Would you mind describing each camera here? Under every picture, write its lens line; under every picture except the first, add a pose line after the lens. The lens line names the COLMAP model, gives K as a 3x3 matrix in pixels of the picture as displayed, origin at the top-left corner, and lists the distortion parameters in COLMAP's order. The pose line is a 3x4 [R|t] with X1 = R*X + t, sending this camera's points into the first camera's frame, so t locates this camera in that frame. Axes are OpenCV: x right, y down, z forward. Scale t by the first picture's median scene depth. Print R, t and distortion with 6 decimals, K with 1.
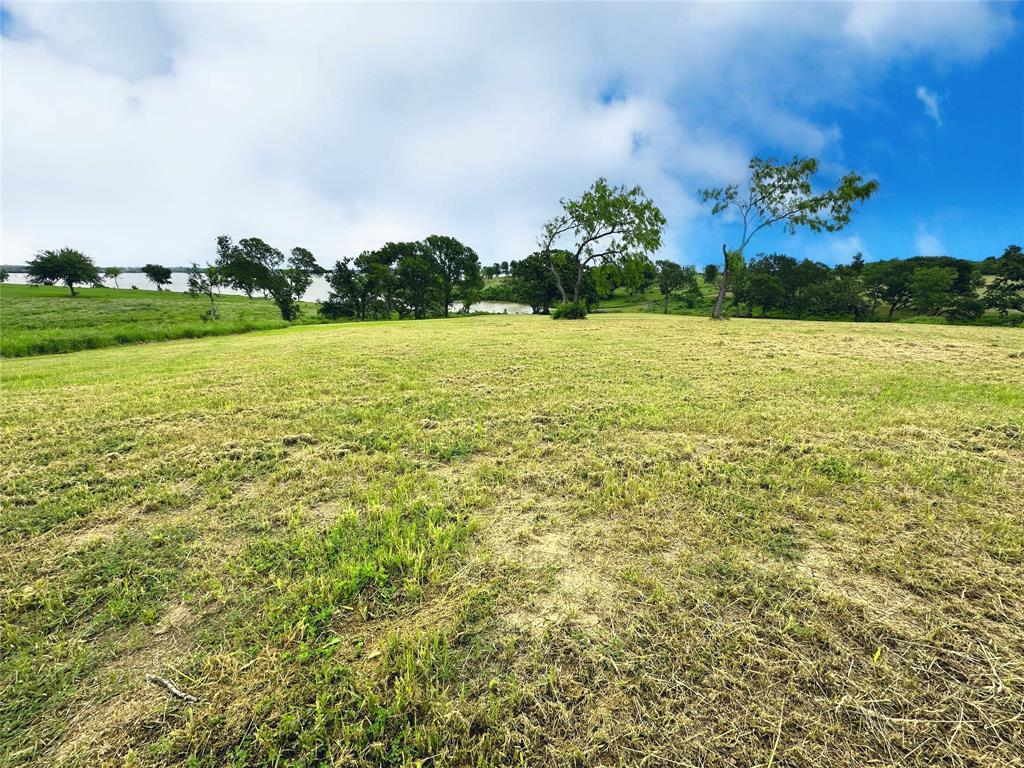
lens RADIAL K [[412.4, 0, 522.3], [0, 412.4, 387.0], [0, 0, 1]] dist [-0.002743, 0.000725]
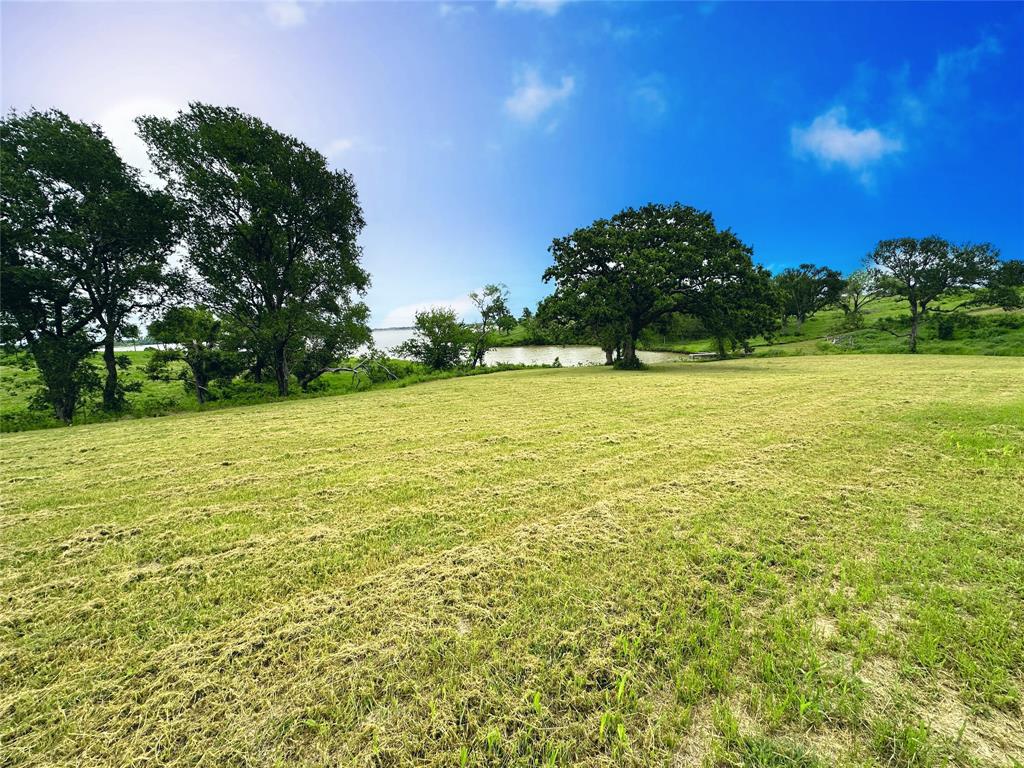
lens RADIAL K [[412.4, 0, 514.0], [0, 412.4, 386.6], [0, 0, 1]] dist [-0.002743, 0.000725]
pose [[0.967517, -0.021450, -0.251896, 0.035913], [-0.006283, 0.994046, -0.108780, -0.097432], [0.252730, 0.106829, 0.961621, 0.501541]]
